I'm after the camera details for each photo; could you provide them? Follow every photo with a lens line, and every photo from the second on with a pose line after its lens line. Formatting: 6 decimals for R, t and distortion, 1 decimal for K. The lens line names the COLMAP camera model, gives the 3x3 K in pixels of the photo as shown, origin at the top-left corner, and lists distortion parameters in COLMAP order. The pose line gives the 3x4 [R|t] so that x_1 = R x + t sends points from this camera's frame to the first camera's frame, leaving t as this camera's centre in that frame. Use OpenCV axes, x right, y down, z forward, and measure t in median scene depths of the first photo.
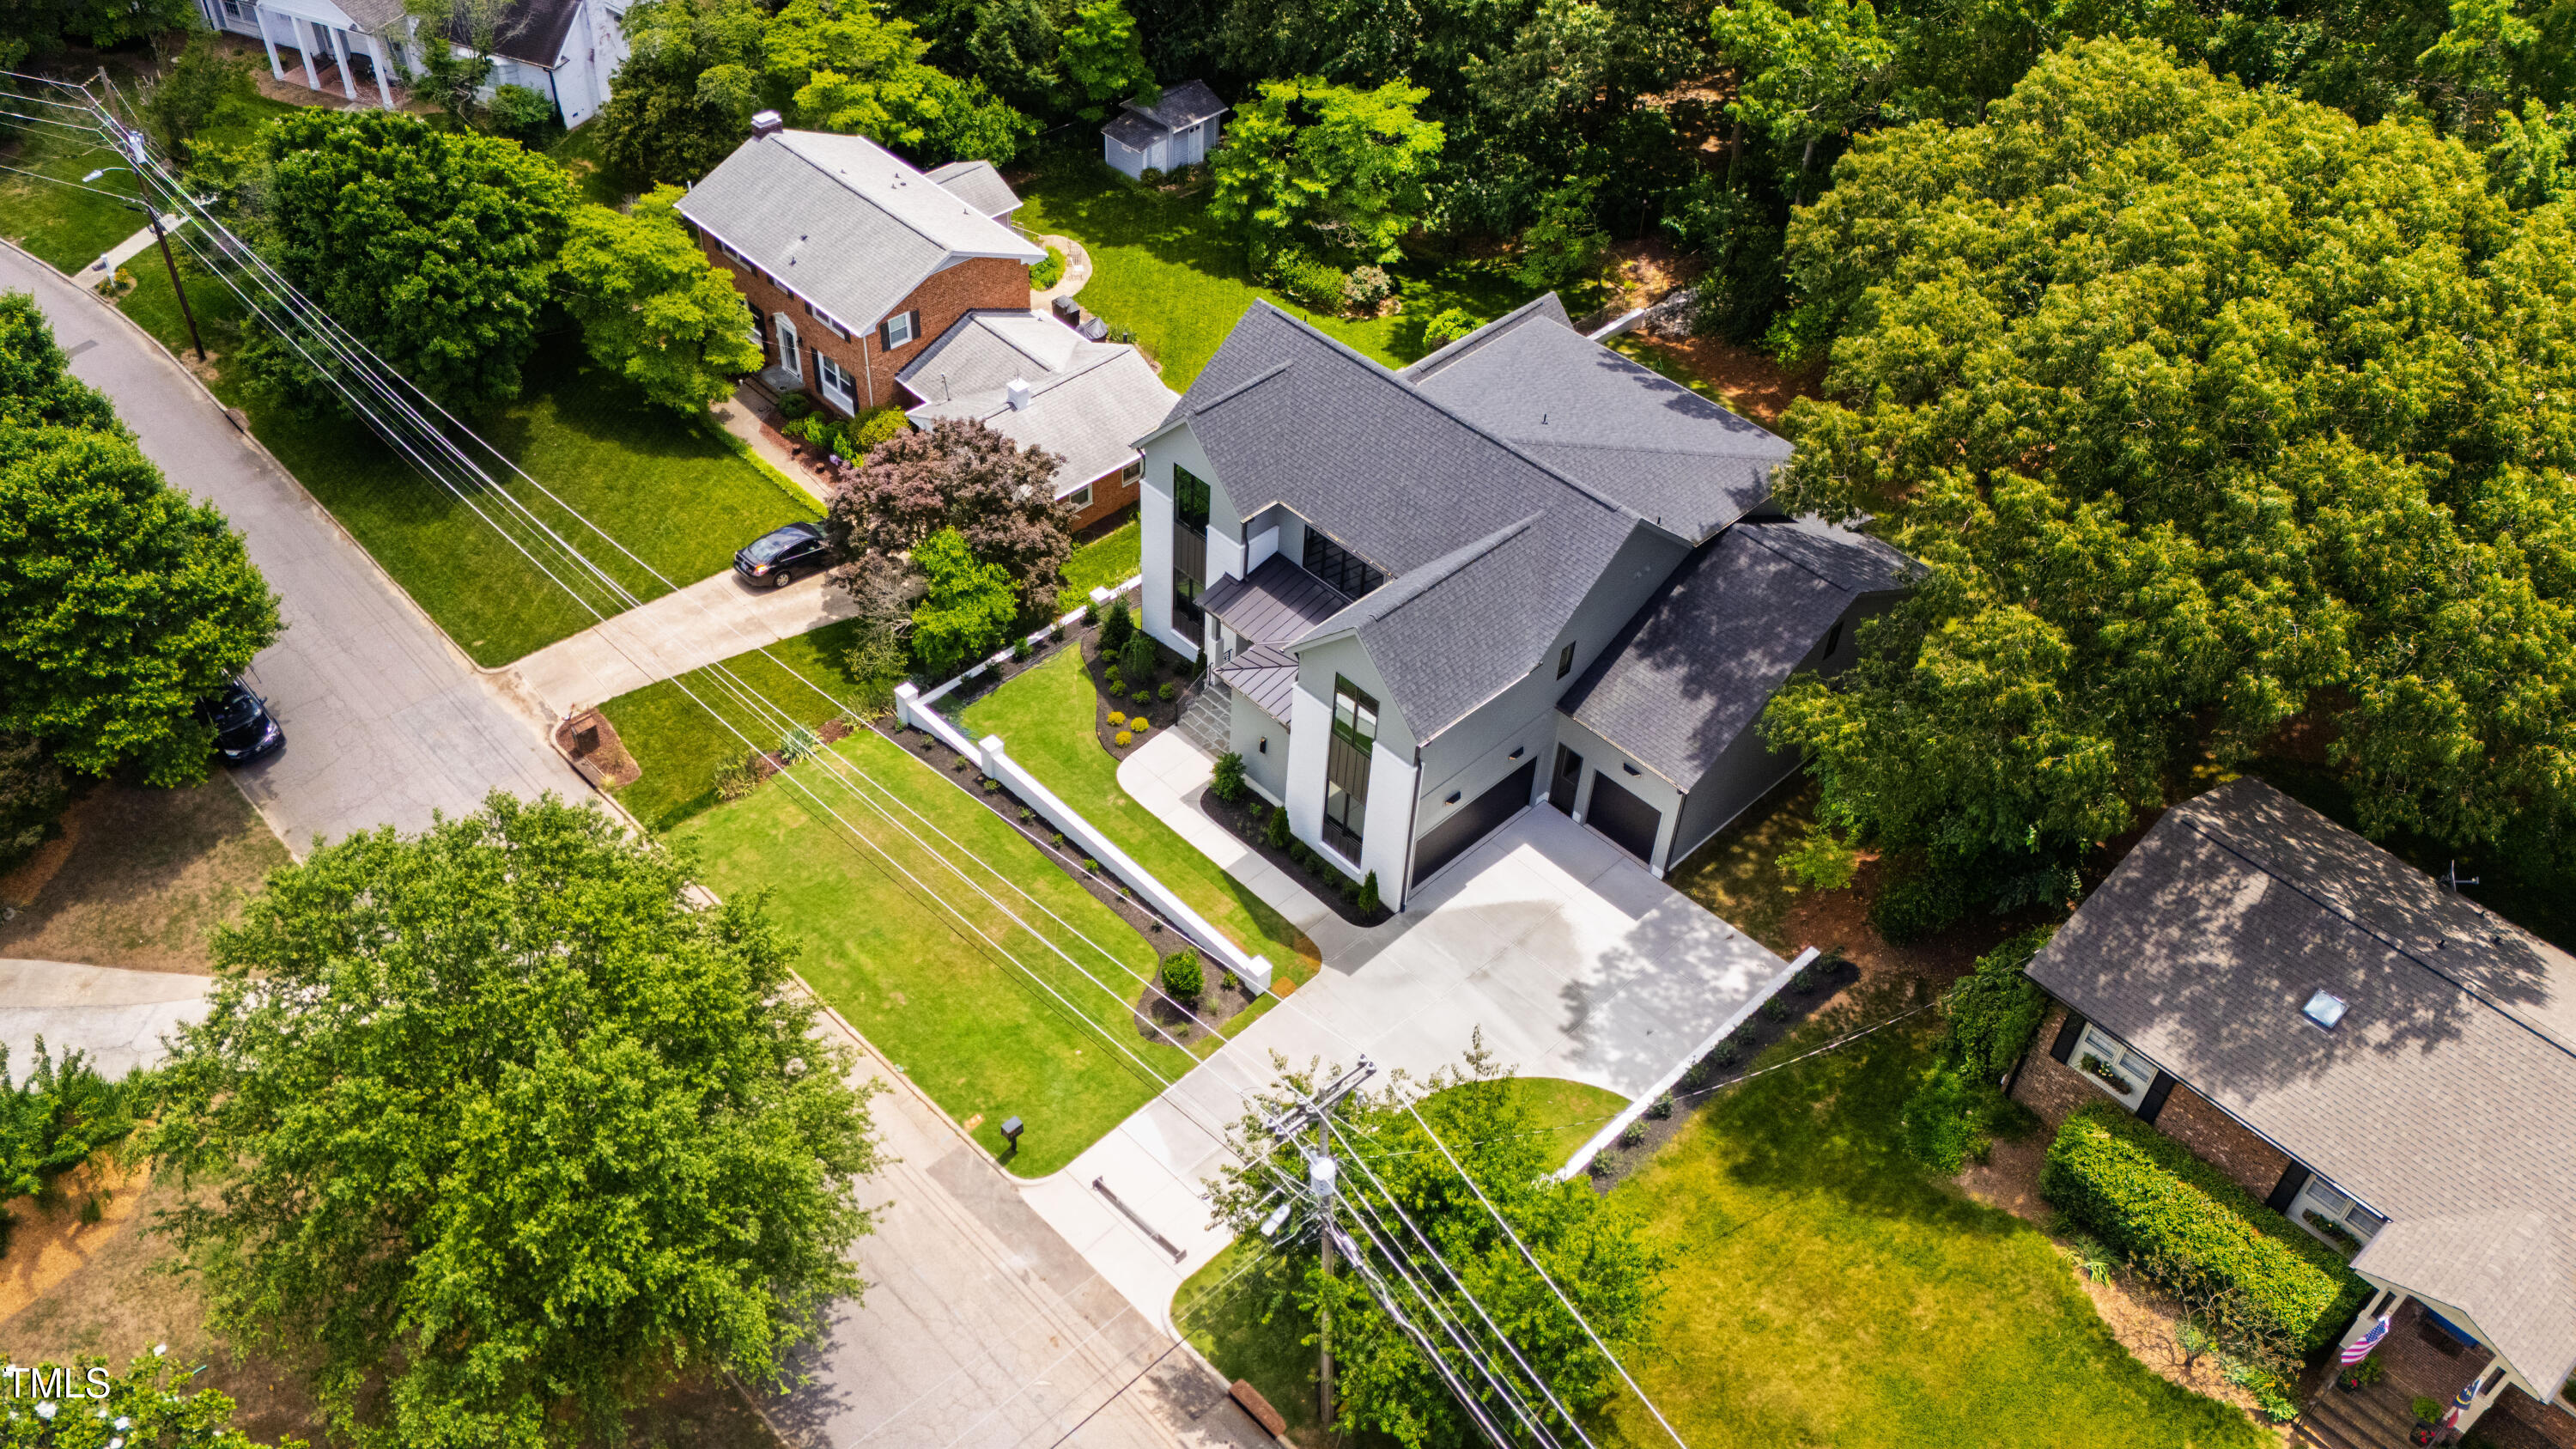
lens RADIAL K [[1991.5, 0, 1232.9], [0, 1991.5, 716.7], [0, 0, 1]] dist [0.050868, 0.000000]
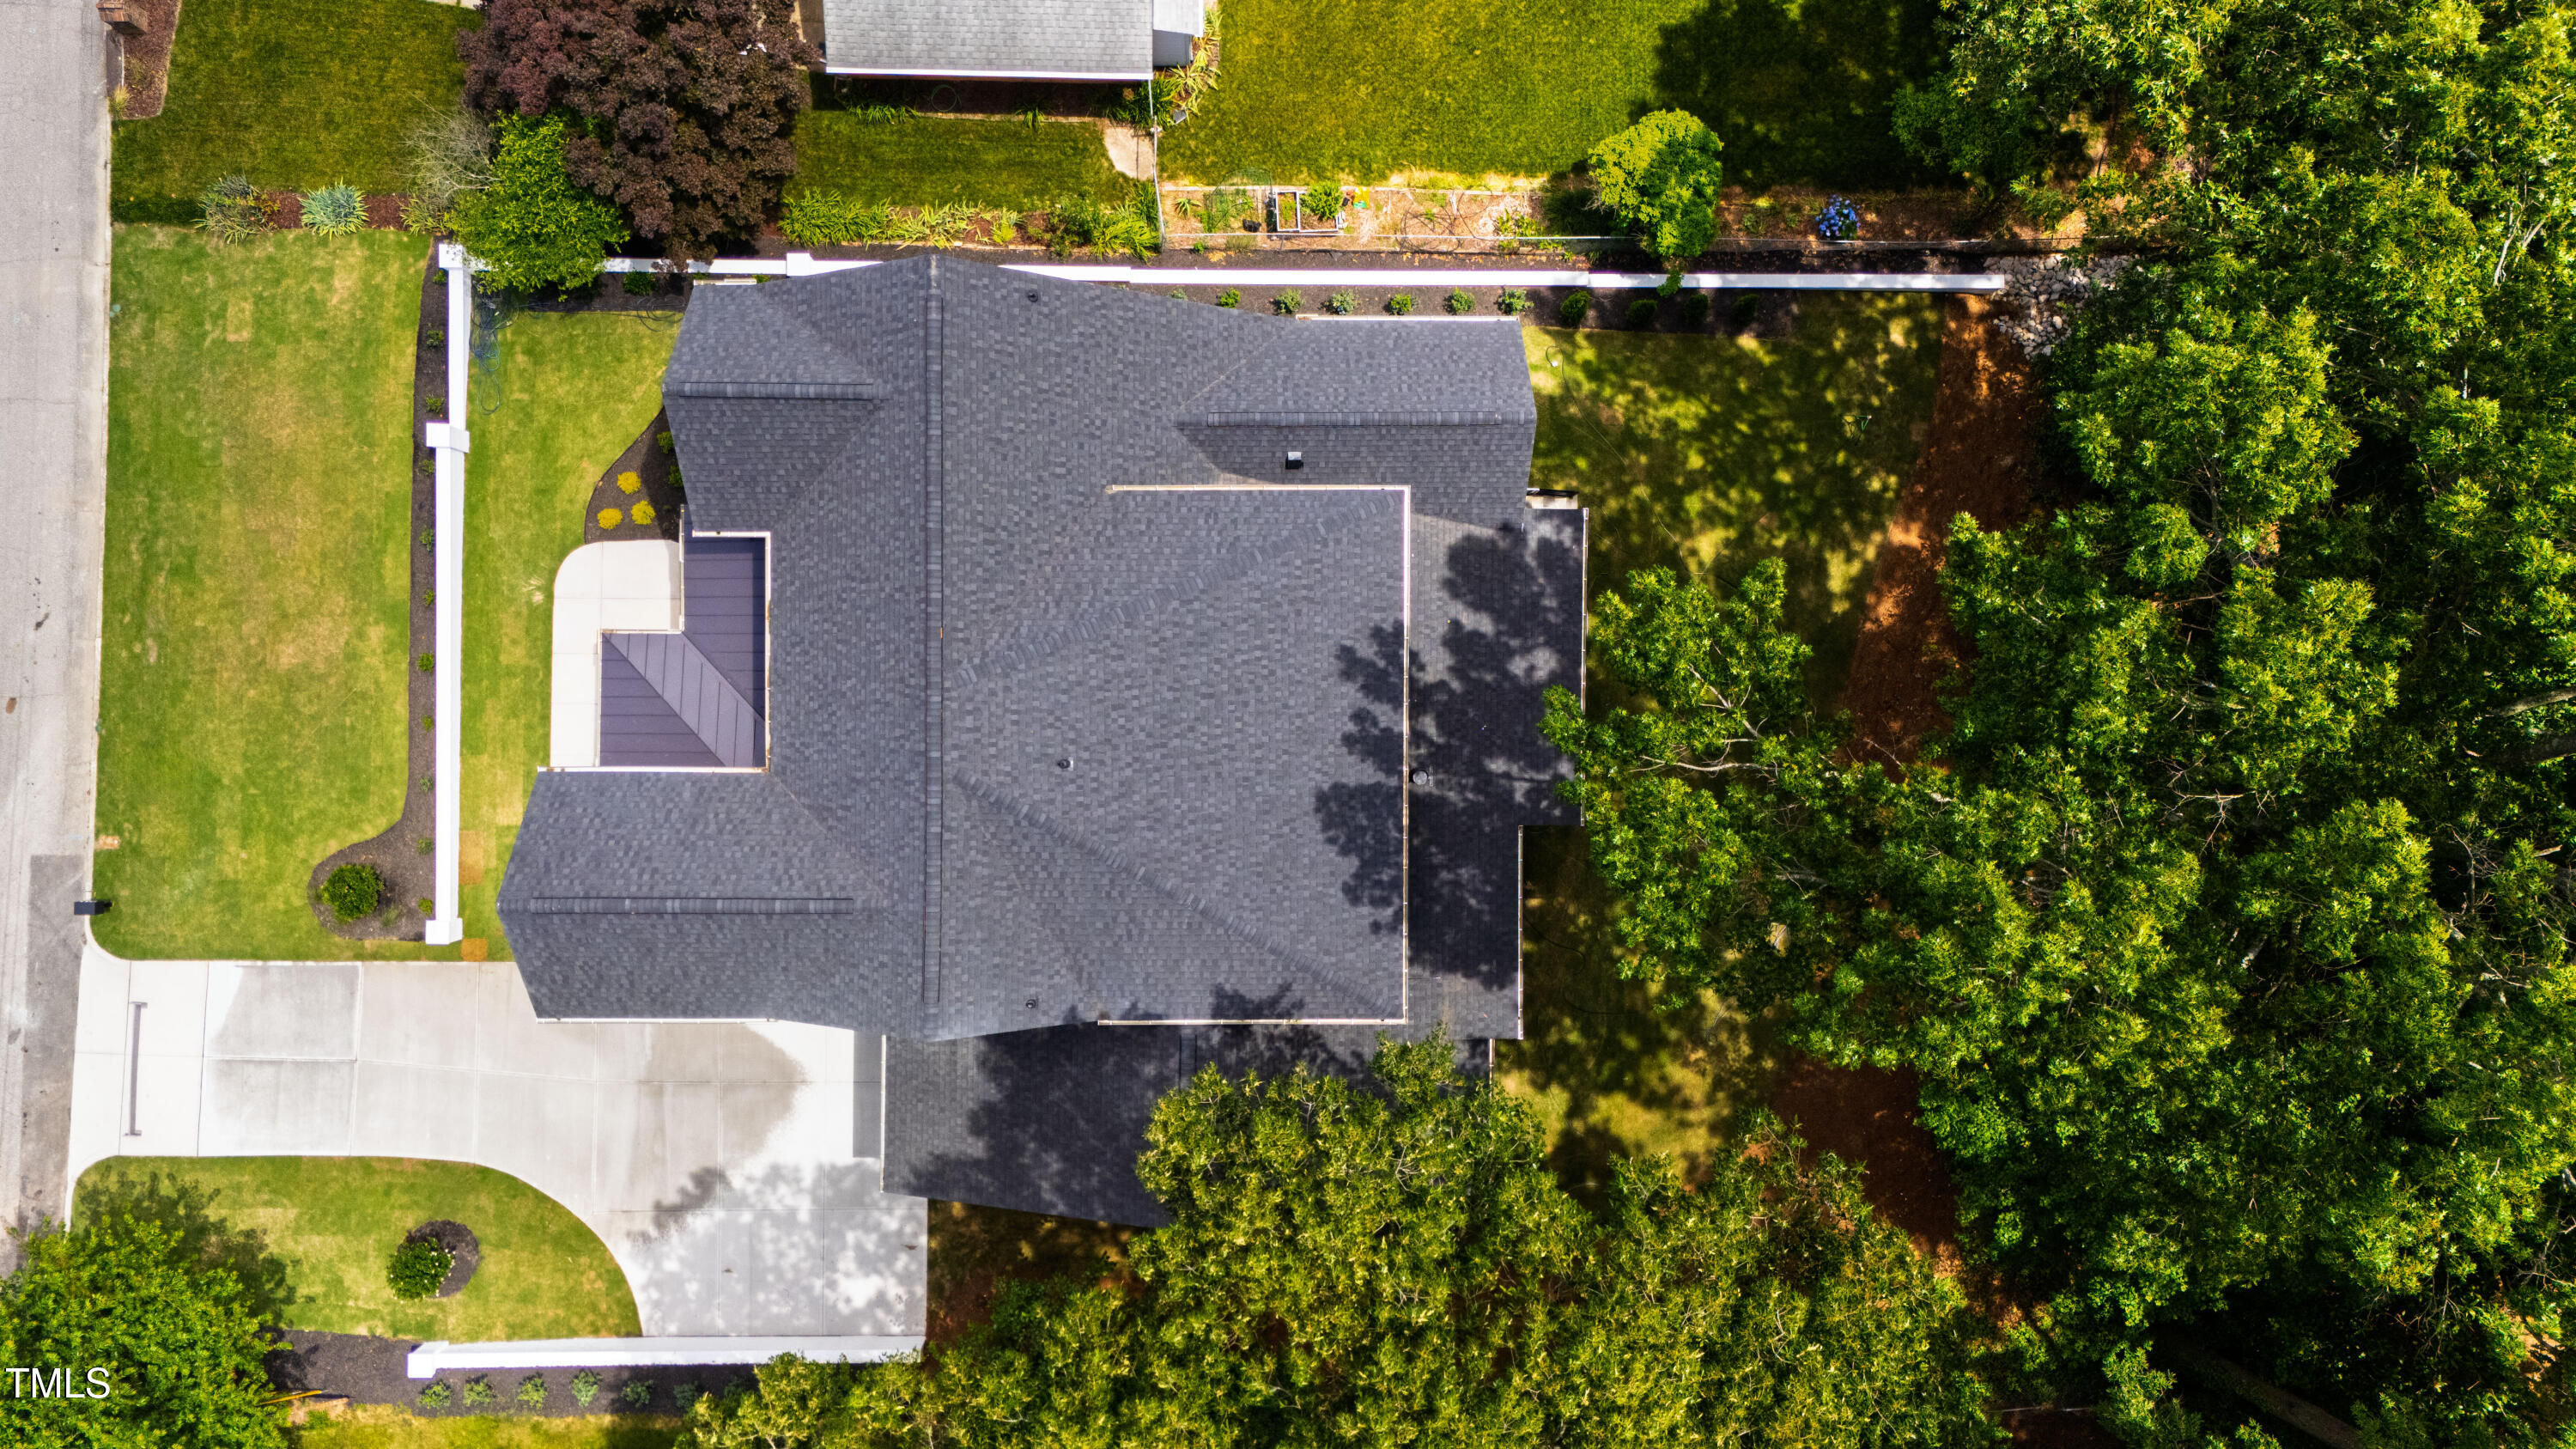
lens RADIAL K [[1991.5, 0, 1232.9], [0, 1991.5, 716.7], [0, 0, 1]] dist [0.050868, 0.000000]
pose [[0.720582, 0.693344, -0.005923, 0.204492], [-0.470958, 0.495694, 0.729716, -0.730810], [0.508880, -0.523031, 0.683725, 0.627644]]
